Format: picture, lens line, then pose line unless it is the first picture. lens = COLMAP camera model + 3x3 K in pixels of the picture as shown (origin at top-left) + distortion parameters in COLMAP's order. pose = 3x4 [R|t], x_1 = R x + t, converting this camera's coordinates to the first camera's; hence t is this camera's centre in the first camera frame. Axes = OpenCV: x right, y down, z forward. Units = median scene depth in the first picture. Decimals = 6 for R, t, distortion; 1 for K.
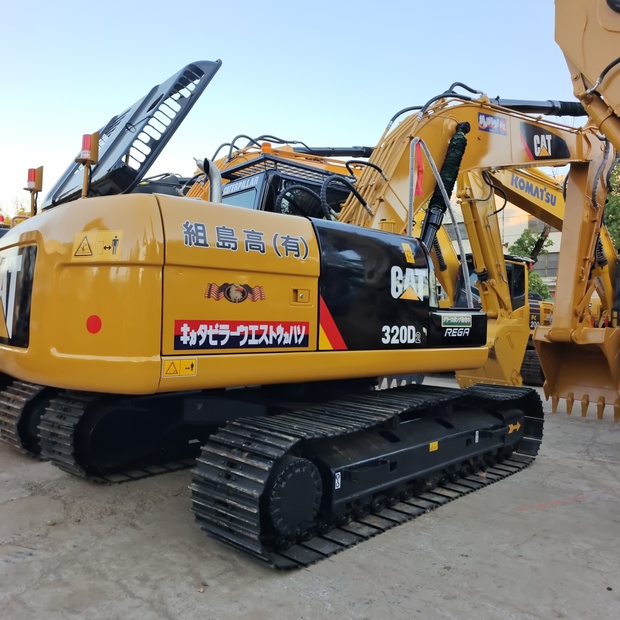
lens RADIAL K [[561.0, 0, 316.6], [0, 561.0, 311.3], [0, 0, 1]] dist [0.022278, 0.016460]
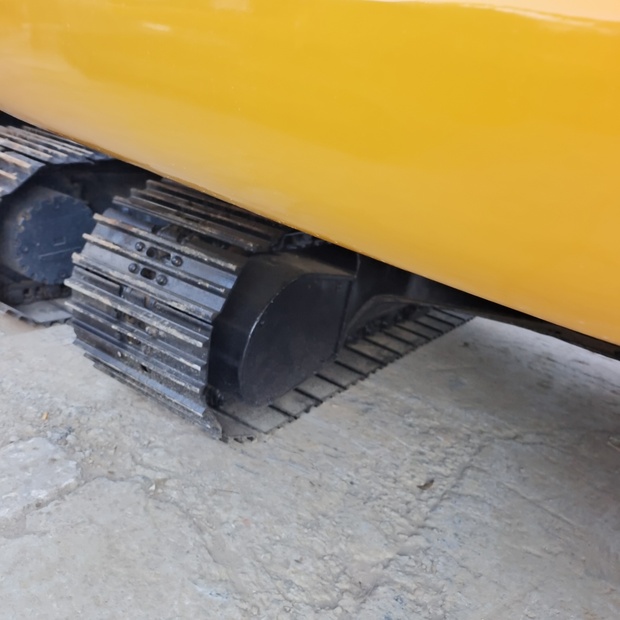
lens RADIAL K [[566.3, 0, 309.7], [0, 566.3, 321.5], [0, 0, 1]] dist [0.006781, 0.075246]
pose [[0.977568, 0.102039, 0.184253, -0.453598], [-0.164727, 0.915539, 0.366952, 0.071604], [-0.131247, -0.389072, 0.911810, 0.705476]]
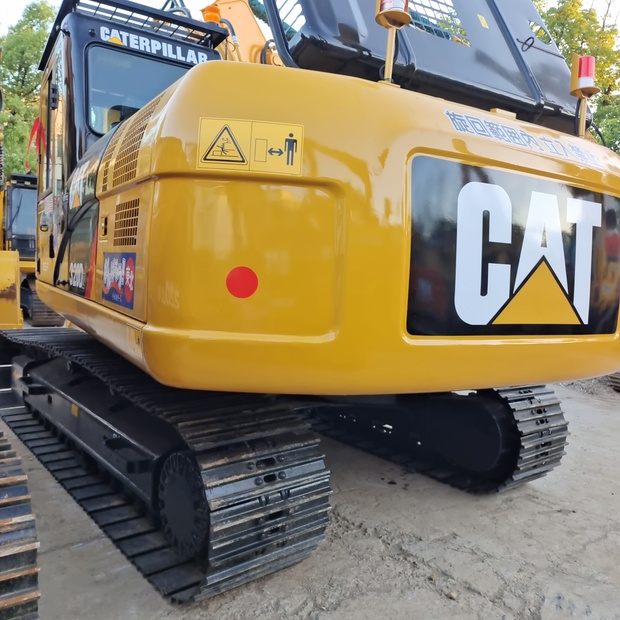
lens RADIAL K [[561.0, 0, 316.6], [0, 561.0, 311.3], [0, 0, 1]] dist [0.022278, 0.016460]
pose [[0.140733, -0.084244, 0.986457, -1.007440], [-0.061557, 0.993701, 0.093645, -0.009436], [-0.988132, -0.073902, 0.134661, 0.984539]]
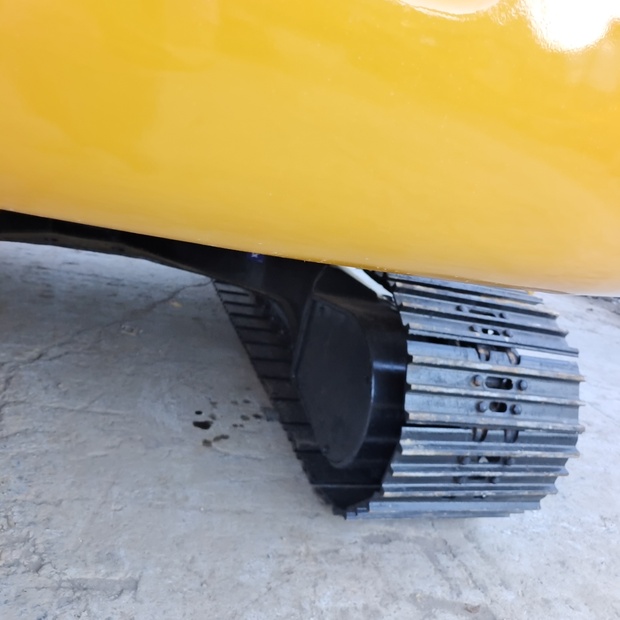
lens RADIAL K [[571.1, 0, 310.0], [0, 571.1, 310.0], [0, 0, 1]] dist [0.023038, 0.009707]
pose [[0.479097, -0.186081, 0.857811, -0.476184], [-0.229416, 0.916755, 0.326998, 0.070280], [-0.847251, -0.353459, 0.396525, 0.725040]]
